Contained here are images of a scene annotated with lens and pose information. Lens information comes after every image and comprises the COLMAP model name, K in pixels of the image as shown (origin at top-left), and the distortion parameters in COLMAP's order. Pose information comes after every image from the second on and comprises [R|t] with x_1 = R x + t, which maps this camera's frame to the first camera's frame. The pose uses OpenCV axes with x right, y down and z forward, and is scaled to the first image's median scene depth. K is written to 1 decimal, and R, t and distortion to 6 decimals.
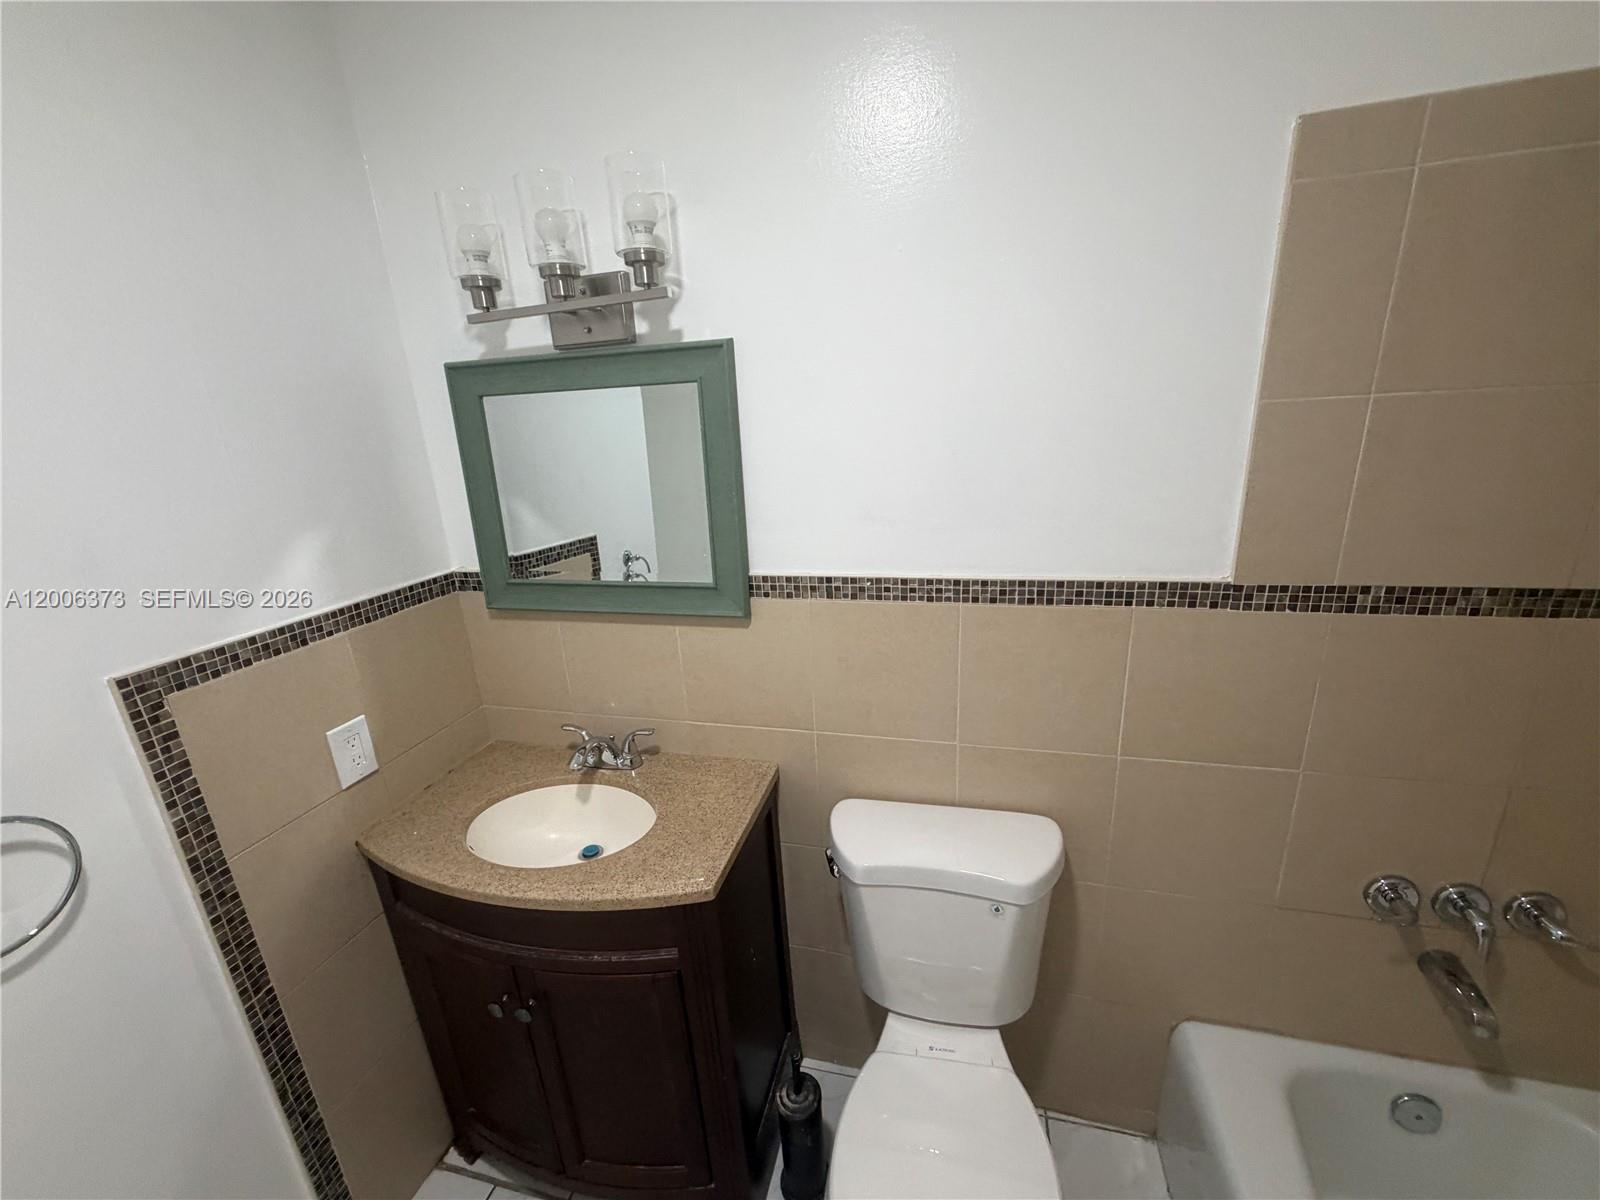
lens RADIAL K [[628.4, 0, 801.1], [0, 628.4, 605.0], [0, 0, 1]] dist [0.001075, 0.000192]
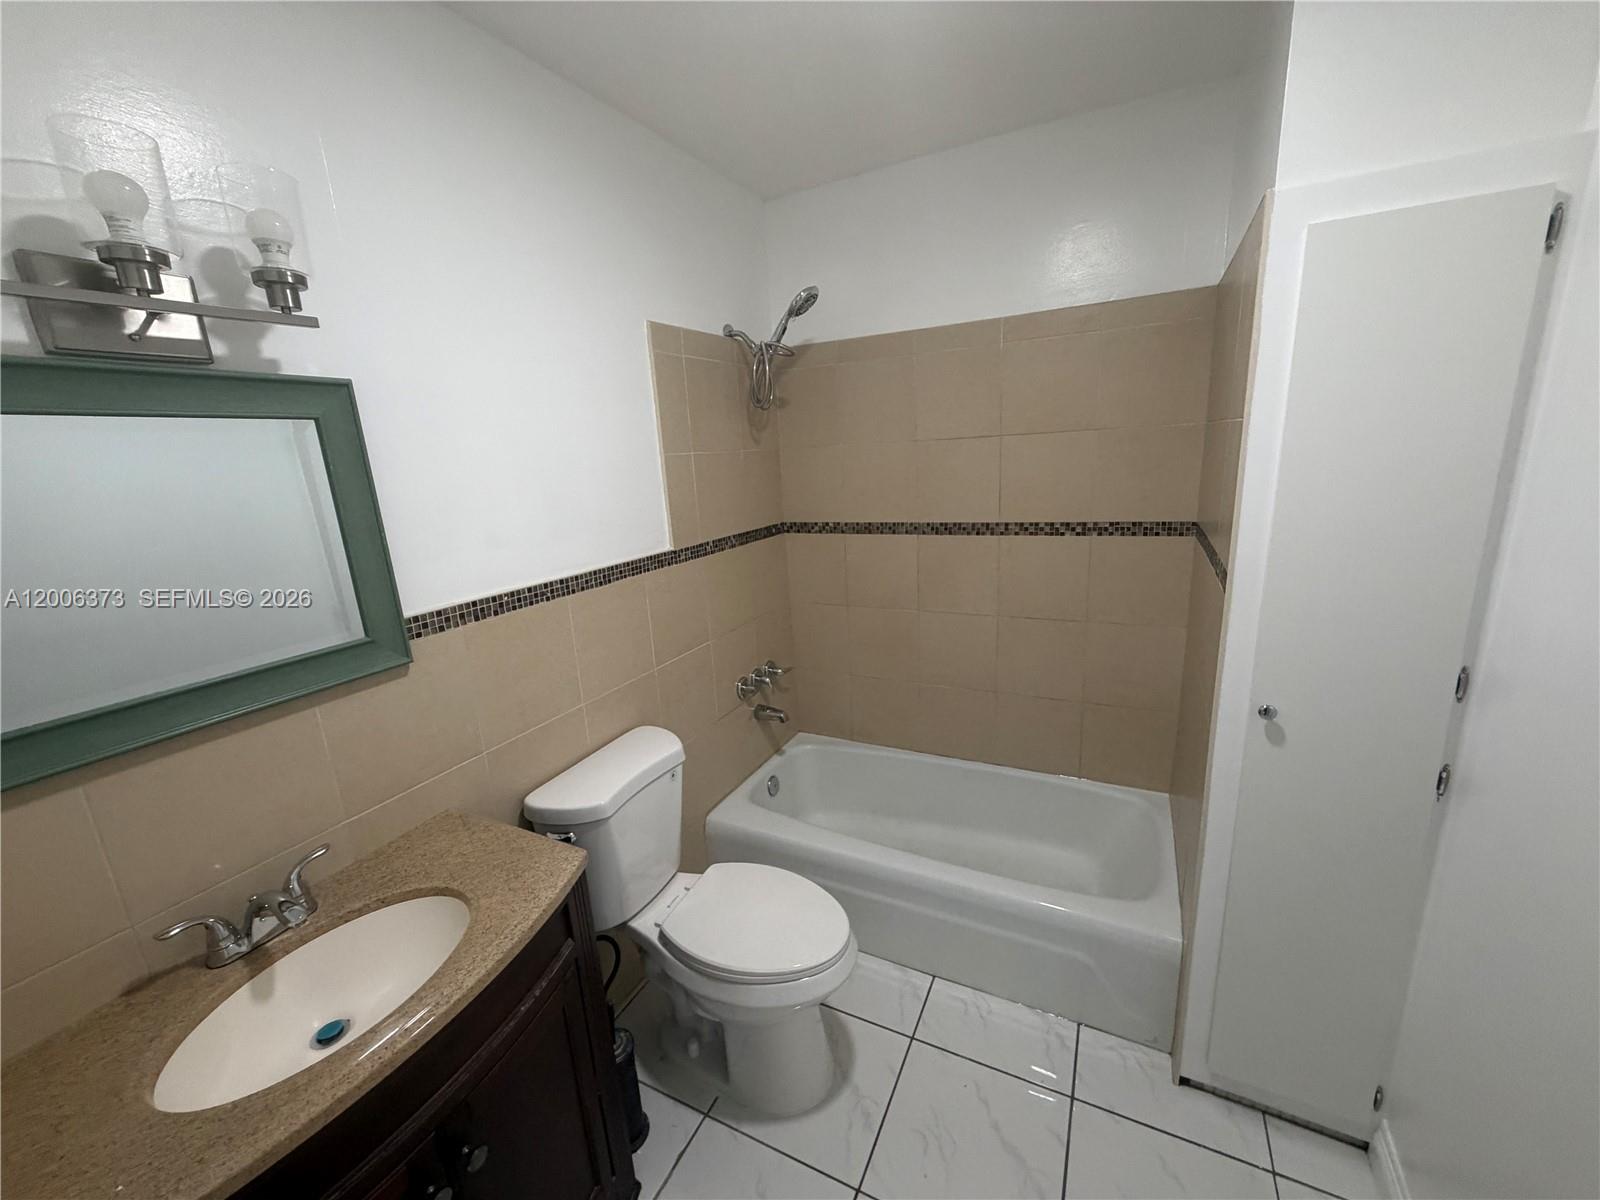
lens RADIAL K [[628.4, 0, 801.1], [0, 628.4, 605.0], [0, 0, 1]] dist [0.001075, 0.000192]
pose [[0.217572, -0.195780, 0.956207, -0.940635], [0.323256, 0.938841, 0.118672, 0.017724], [-0.920960, 0.283280, 0.267553, 0.183461]]
